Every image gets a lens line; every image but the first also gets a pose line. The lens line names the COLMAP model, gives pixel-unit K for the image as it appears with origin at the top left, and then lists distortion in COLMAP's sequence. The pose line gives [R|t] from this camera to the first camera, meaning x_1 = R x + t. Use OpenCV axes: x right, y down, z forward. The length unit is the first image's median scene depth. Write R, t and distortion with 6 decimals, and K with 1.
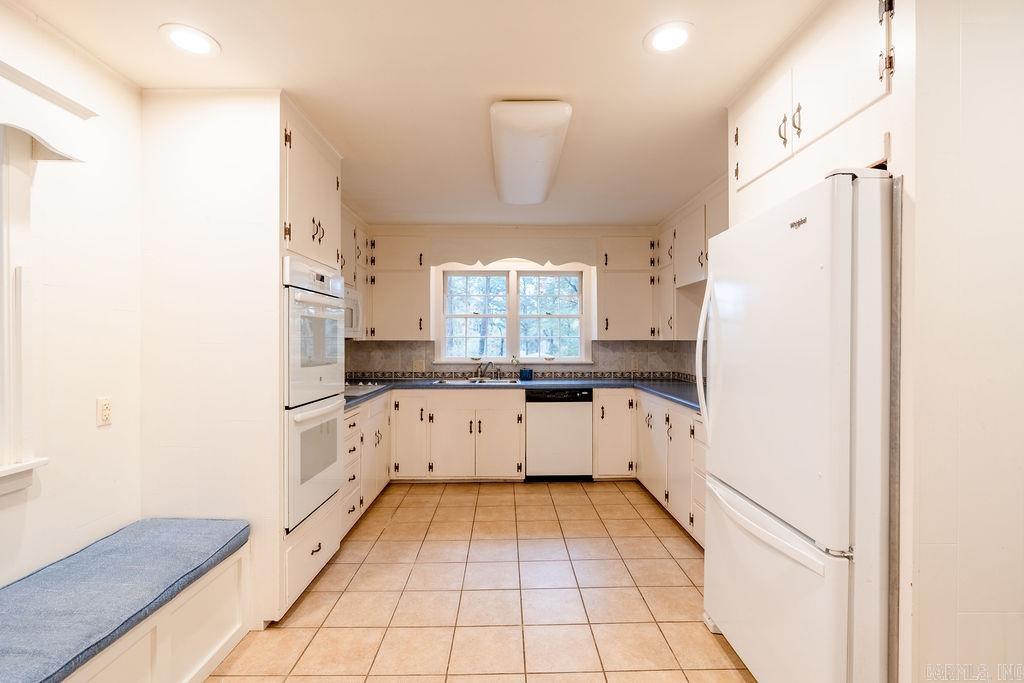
lens RADIAL K [[471.3, 0, 501.7], [0, 471.3, 335.2], [0, 0, 1]] dist [-0.051271, 0.010683]
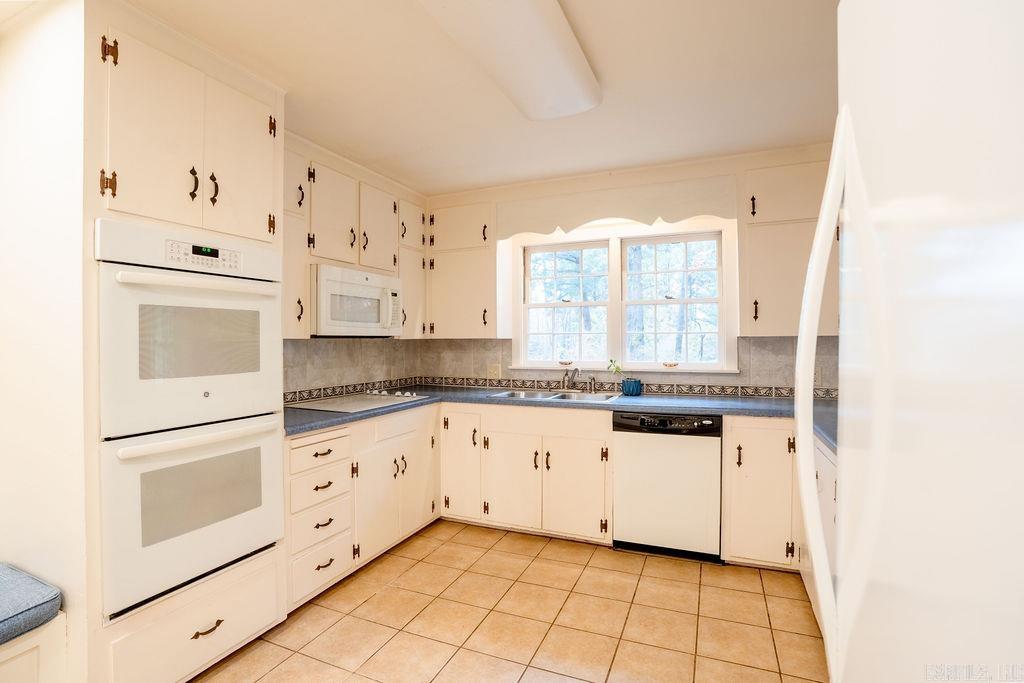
lens RADIAL K [[471.3, 0, 507.5], [0, 471.3, 348.1], [0, 0, 1]] dist [-0.051271, 0.010683]
pose [[0.915668, 0.000714, -0.401935, 0.170099], [0.011155, 0.999568, 0.027188, 0.005905], [0.401781, -0.029379, 0.915265, 0.313267]]
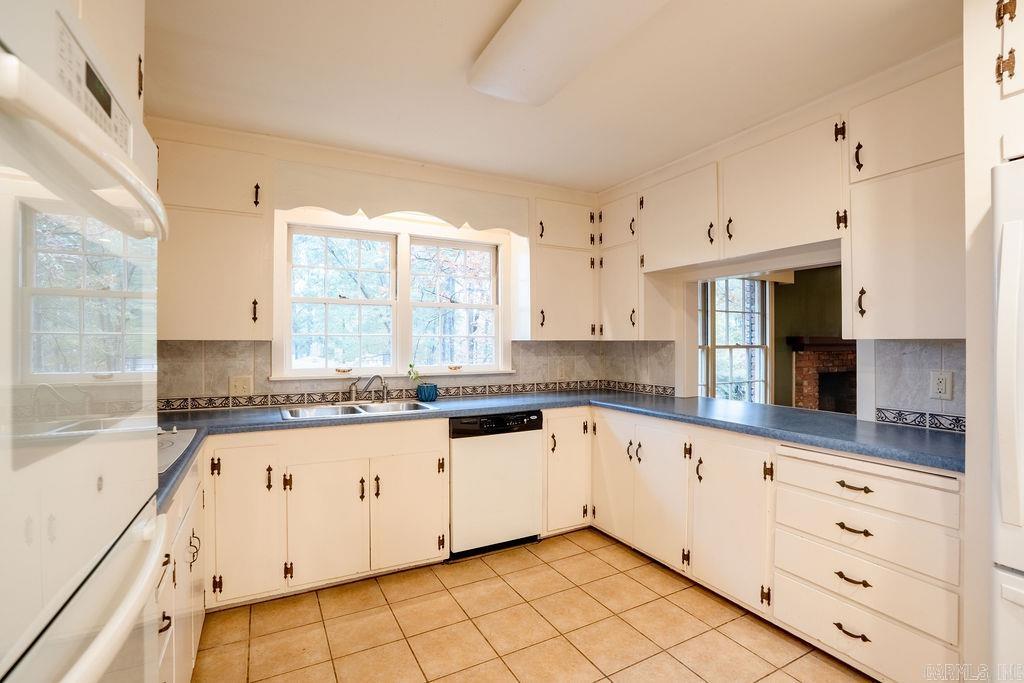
lens RADIAL K [[471.3, 0, 506.0], [0, 471.3, 347.2], [0, 0, 1]] dist [-0.051271, 0.010683]
pose [[0.886690, -0.004648, 0.462341, -0.163340], [-0.005512, 0.999772, 0.020622, 0.006066], [-0.462332, -0.020834, 0.886462, 0.380800]]
